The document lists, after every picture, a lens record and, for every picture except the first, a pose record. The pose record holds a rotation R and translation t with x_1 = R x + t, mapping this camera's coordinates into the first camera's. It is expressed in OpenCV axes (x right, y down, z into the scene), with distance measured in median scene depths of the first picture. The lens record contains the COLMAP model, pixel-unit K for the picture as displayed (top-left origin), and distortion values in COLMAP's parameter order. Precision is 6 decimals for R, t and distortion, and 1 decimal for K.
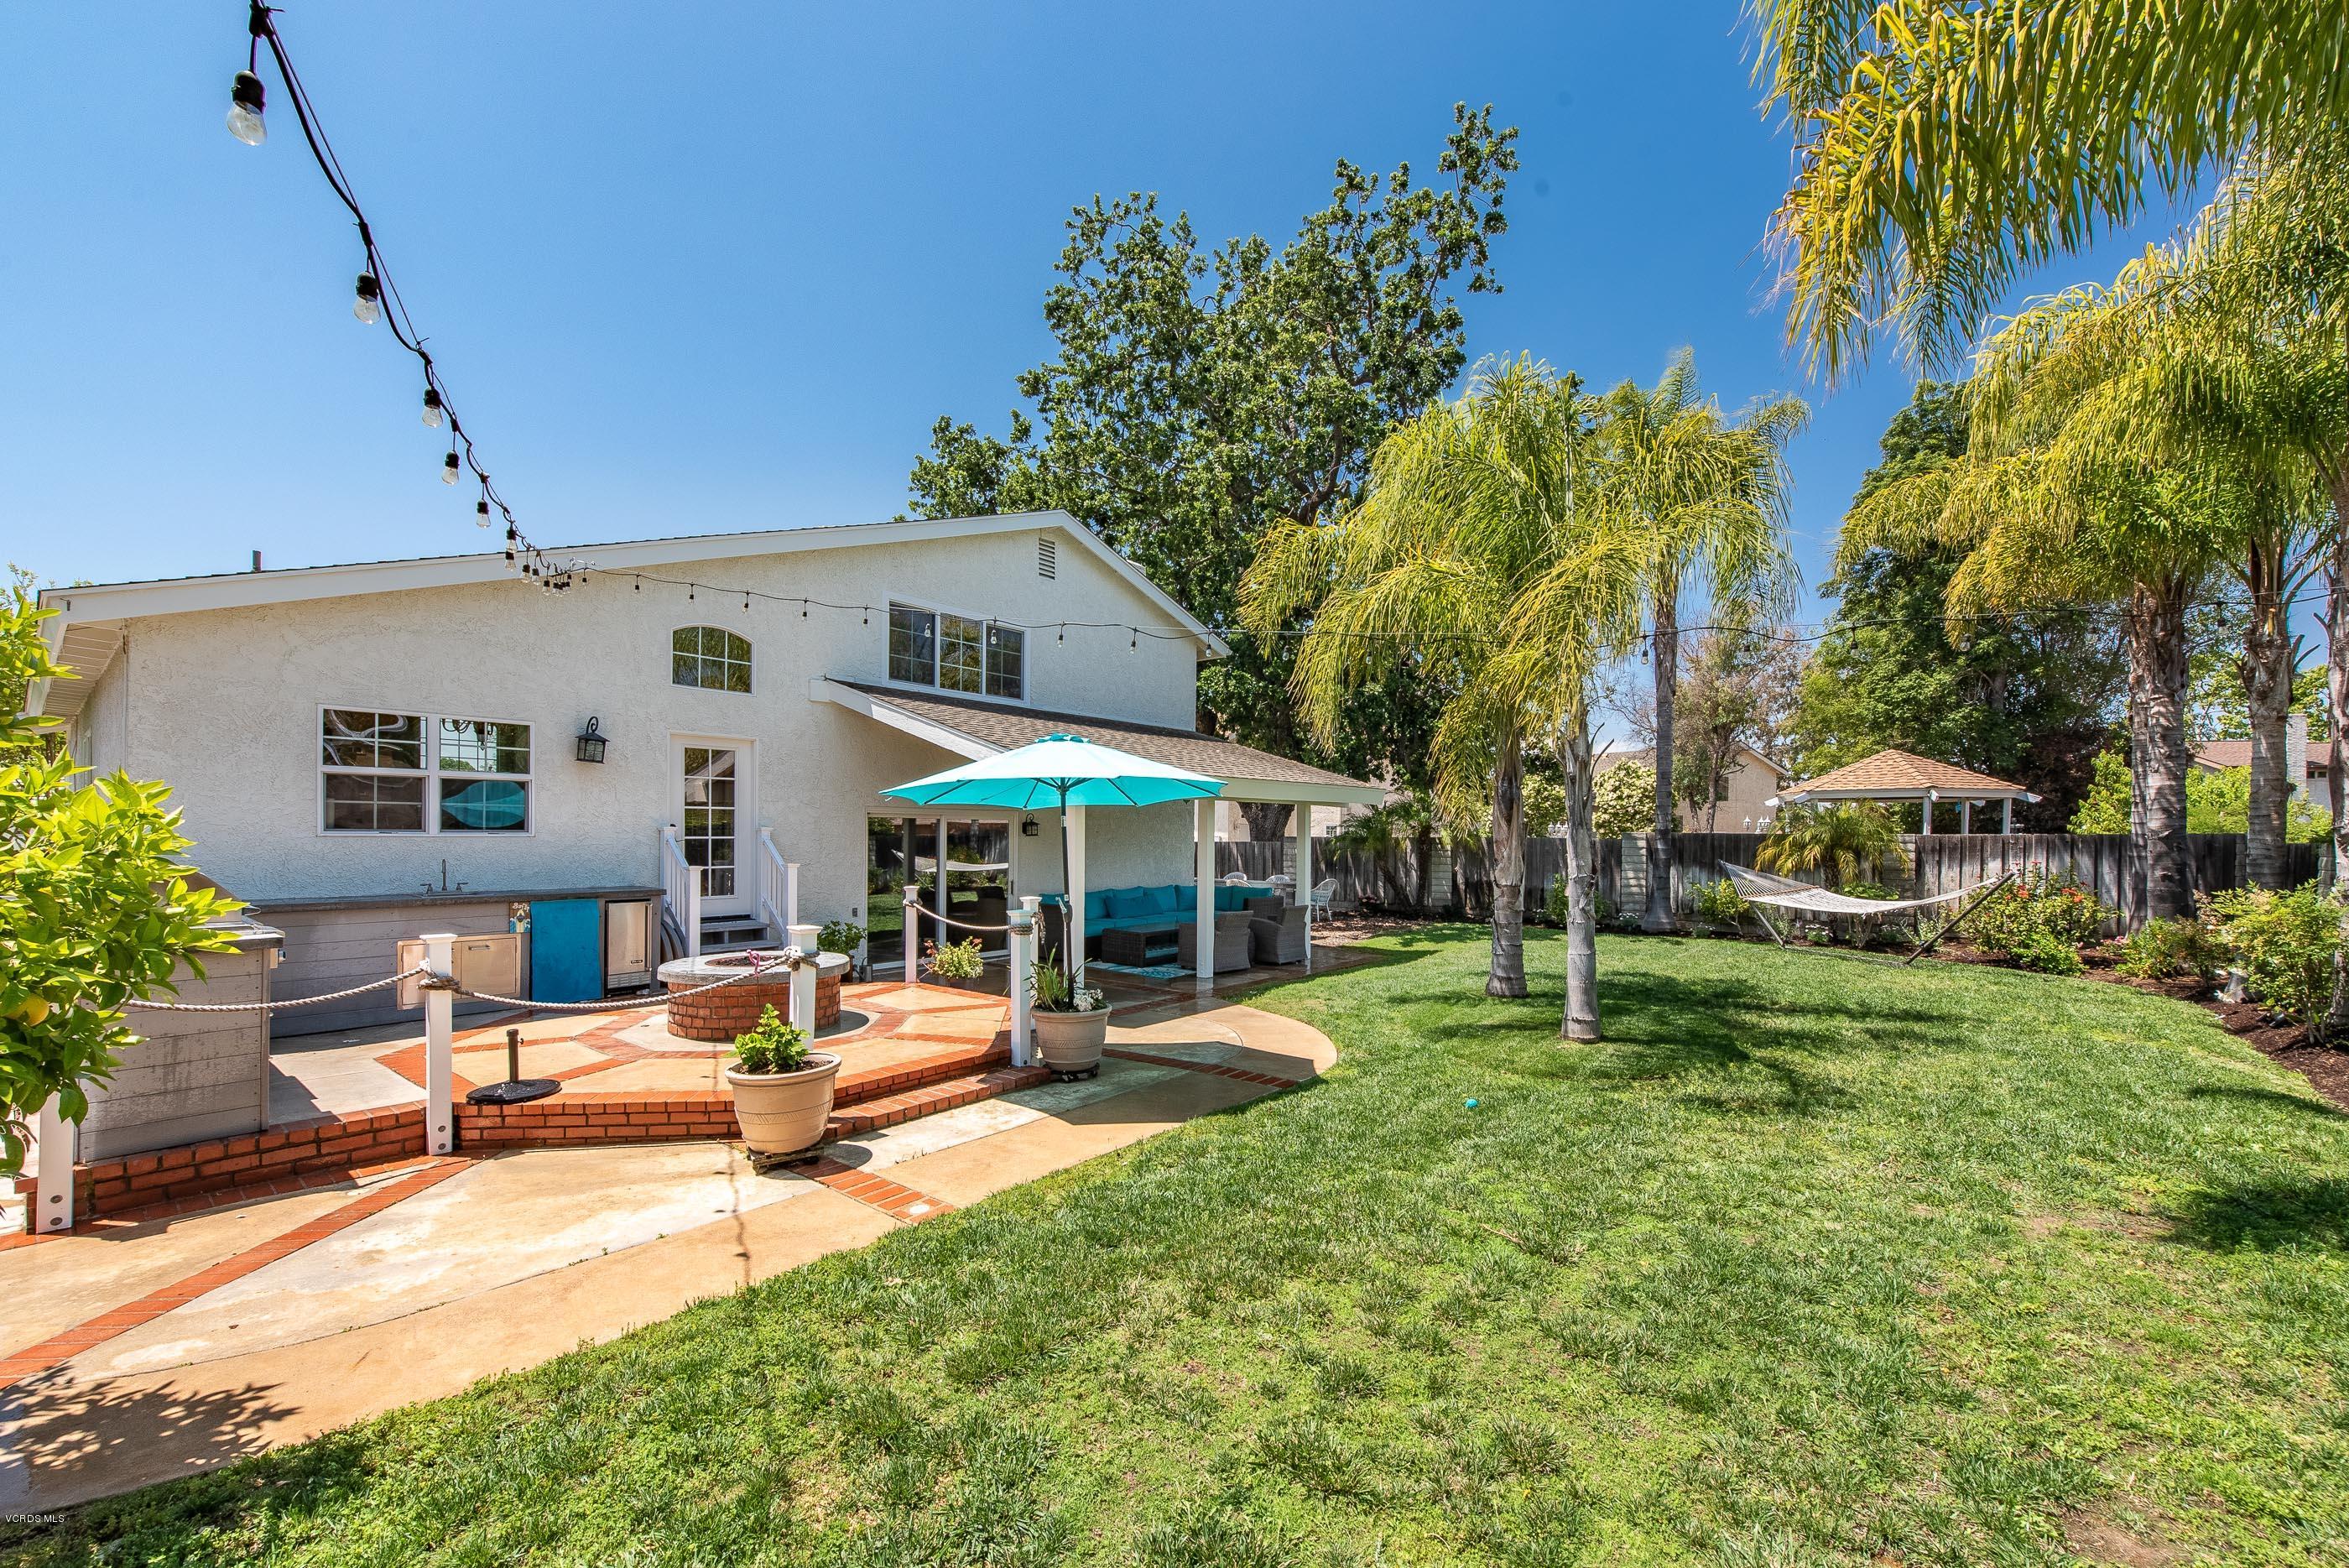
lens RADIAL K [[959.6, 0, 1175.3], [0, 959.6, 826.1], [0, 0, 1]] dist [0.016993, -0.012135]
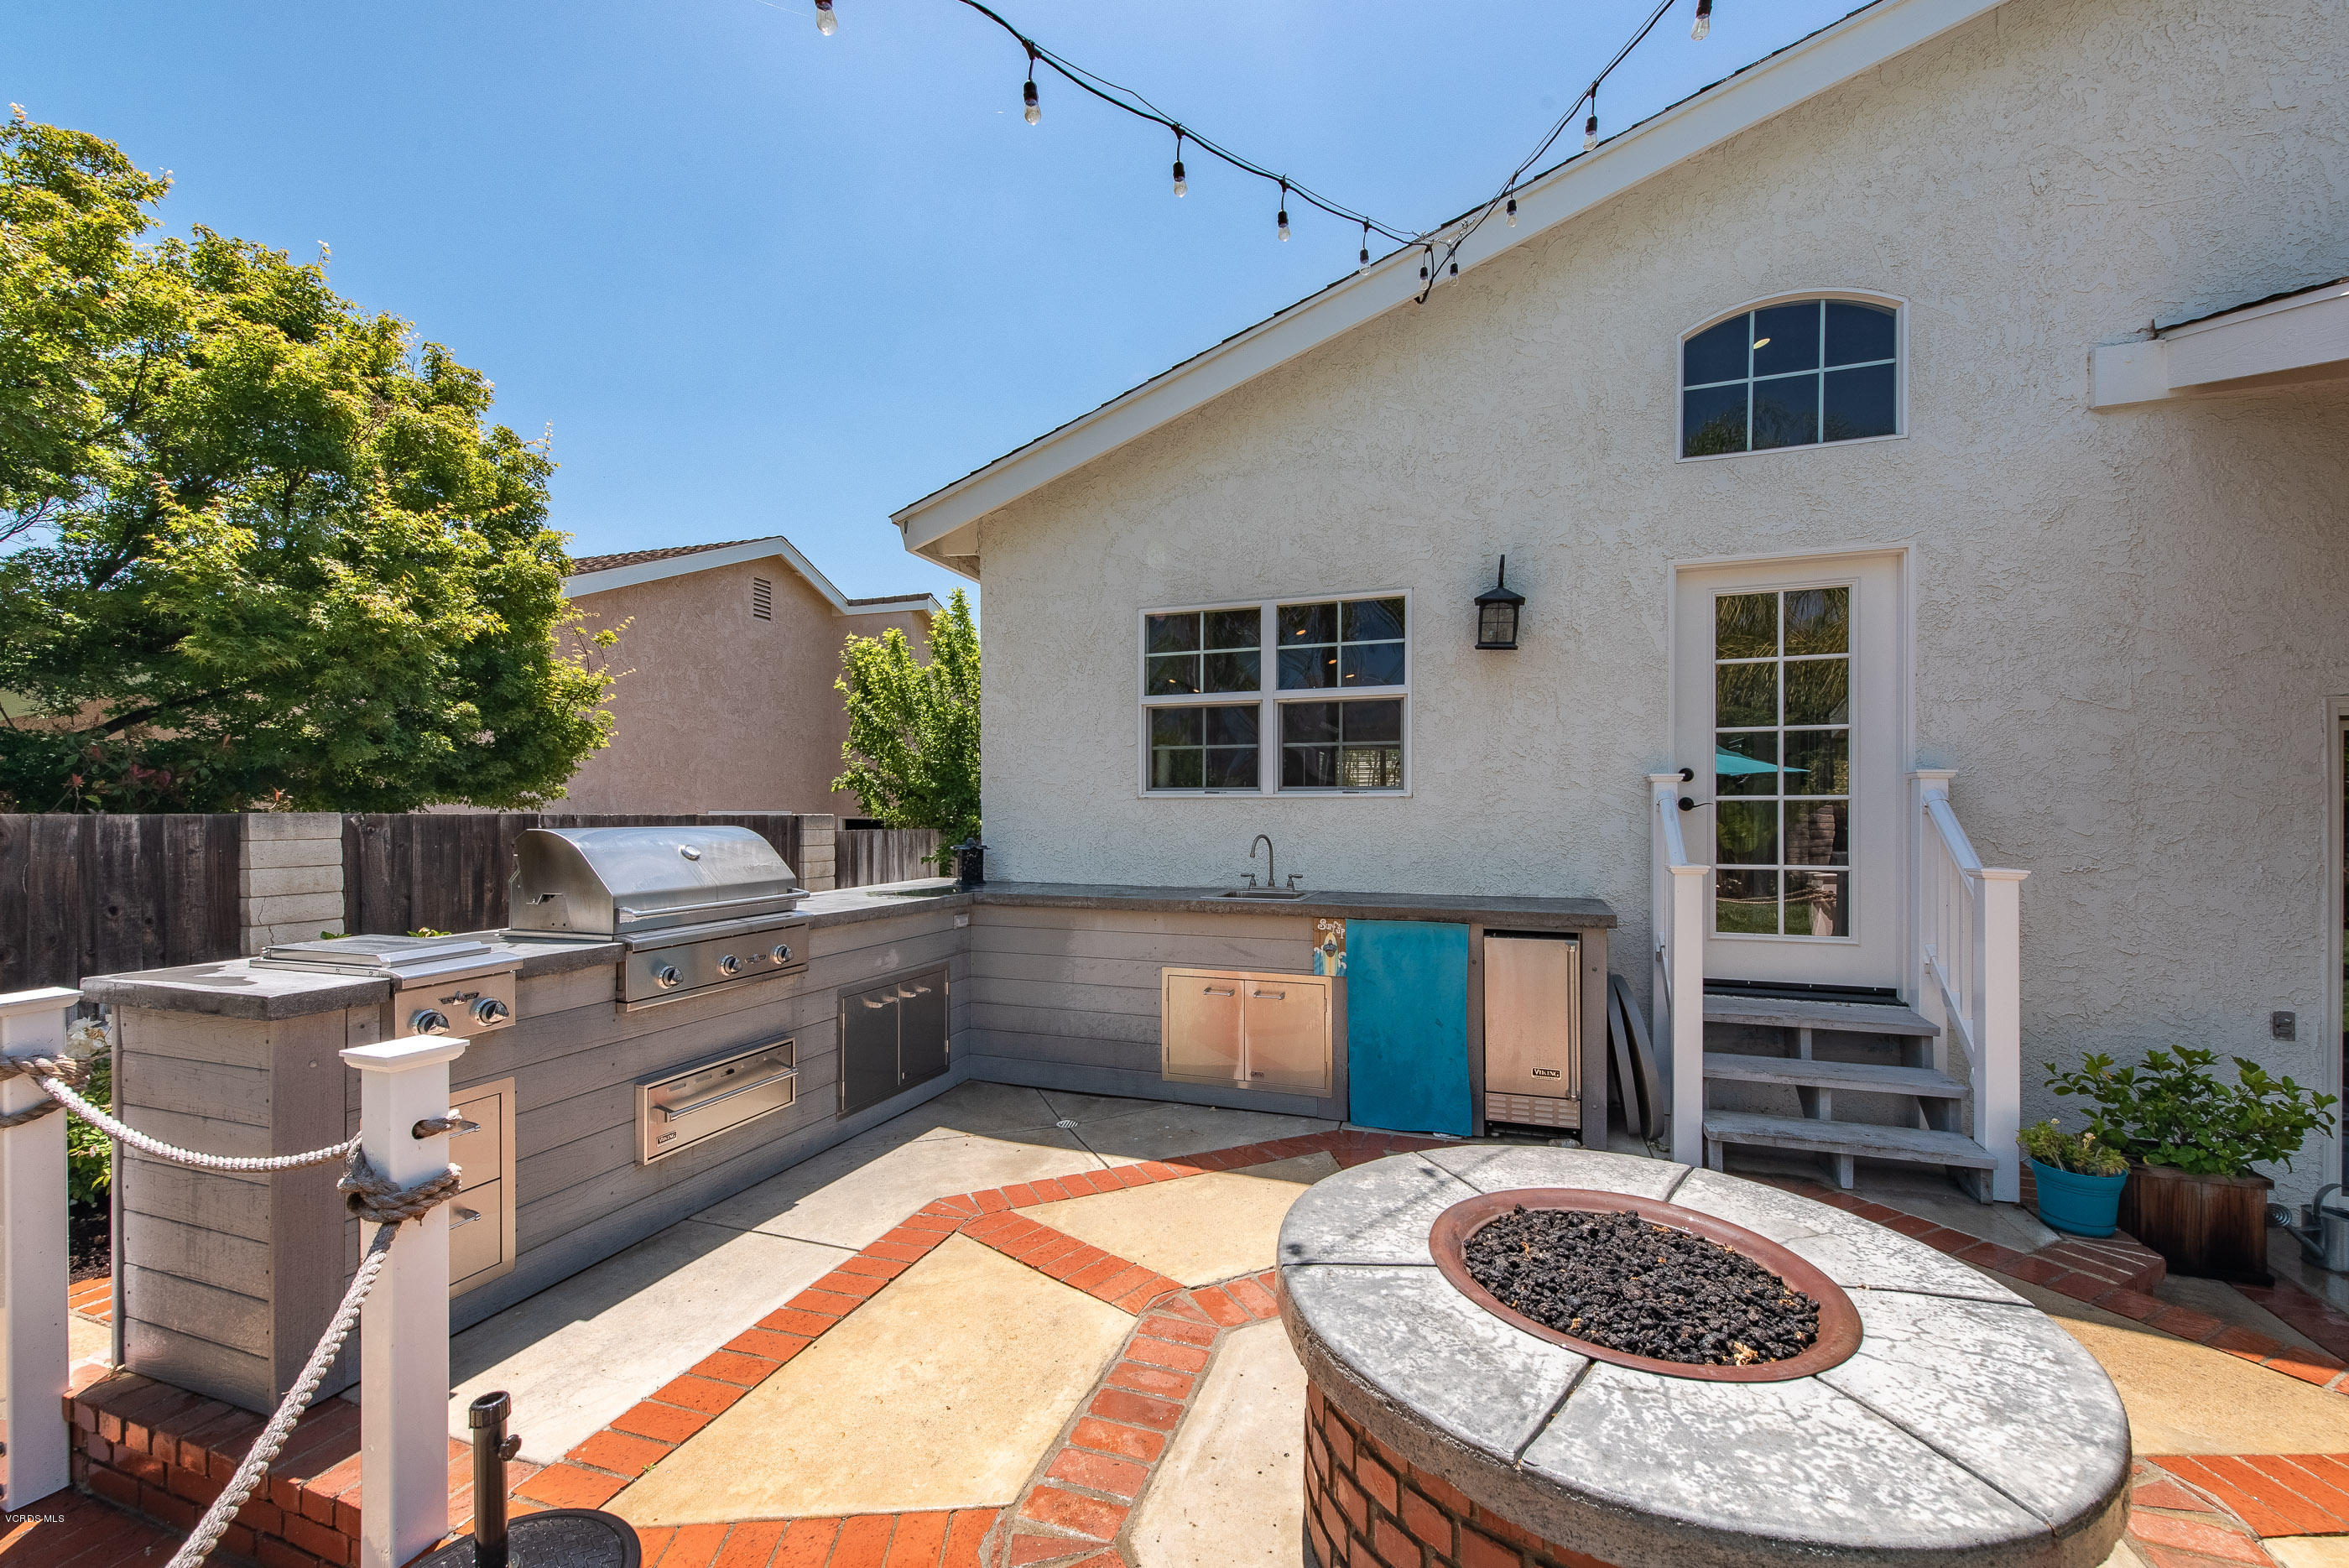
lens RADIAL K [[934.7, 0, 1171.0], [0, 934.7, 811.6], [0, 0, 1]] dist [0.002691, 0.000111]
pose [[0.346491, -0.011440, -0.937984, -0.192592], [0.006443, 0.999931, -0.009815, 0.021073], [0.938031, -0.002642, 0.346541, 0.615011]]
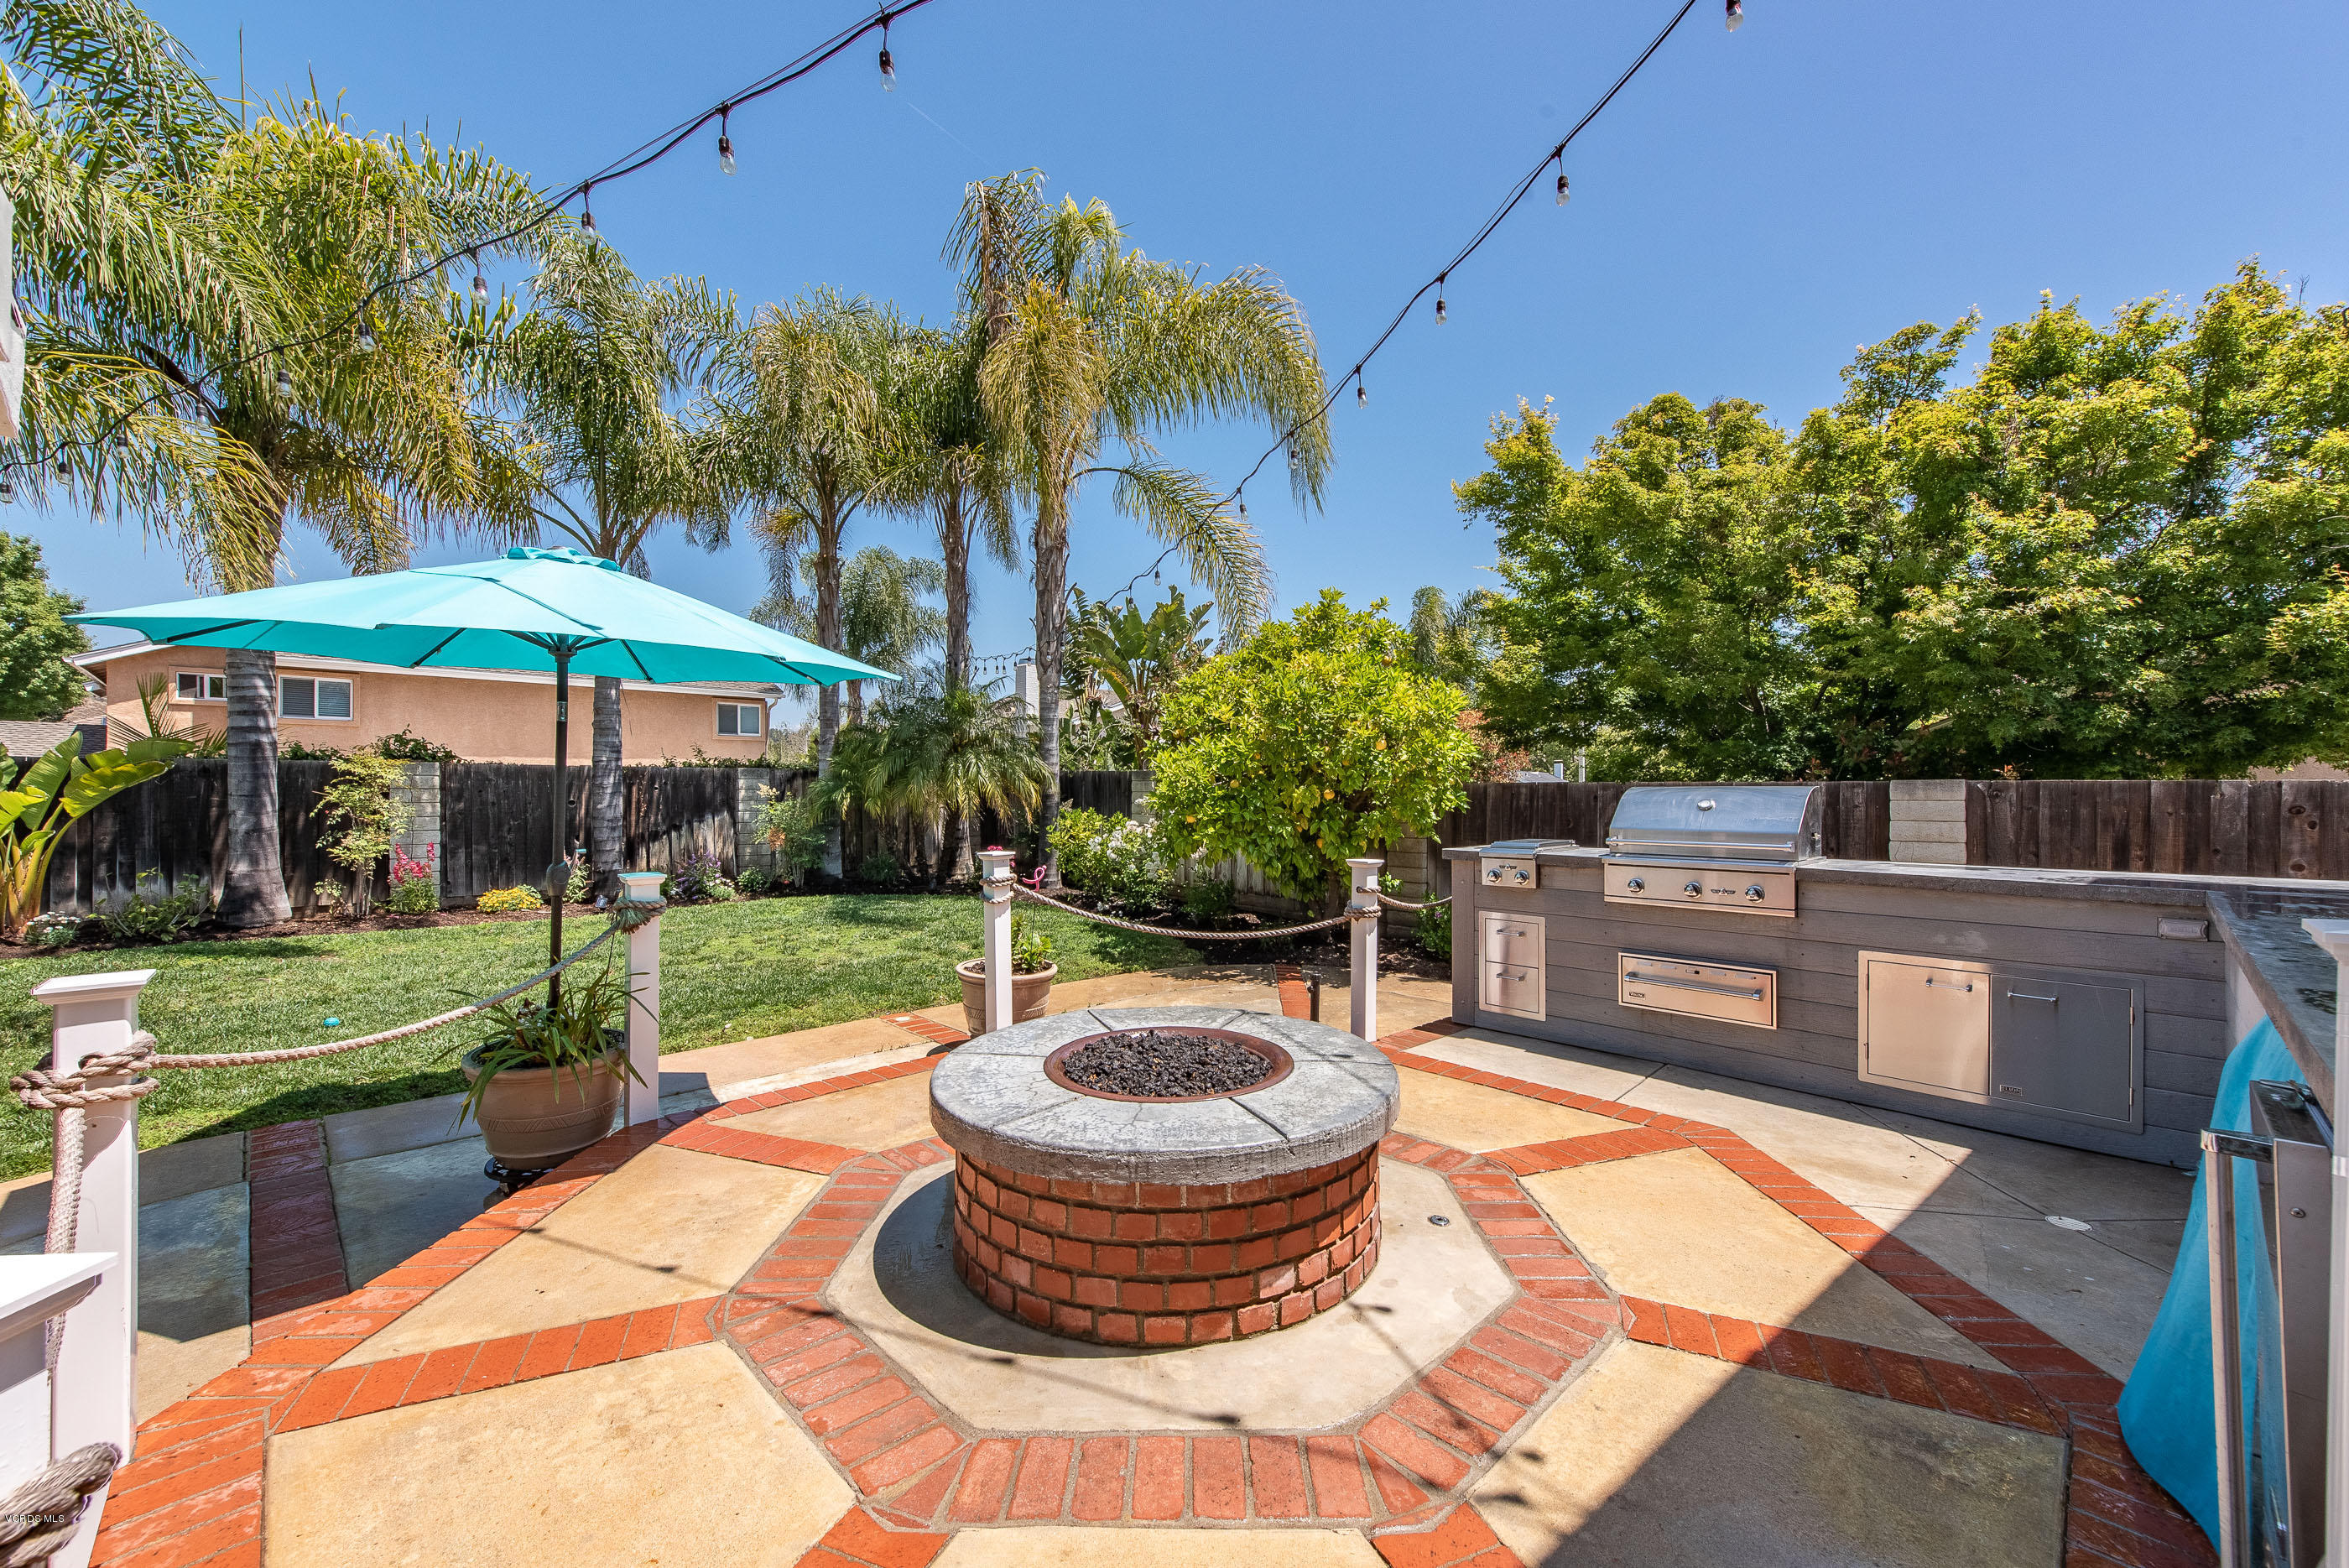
lens RADIAL K [[938.2, 0, 1200.2], [0, 938.2, 788.4], [0, 0, 1]] dist [0.000954, -0.000085]
pose [[-0.996415, -0.012213, 0.083709, -0.355283], [-0.012517, 0.999917, -0.003105, 0.027405], [-0.083664, -0.004142, -0.996485, 1.014609]]
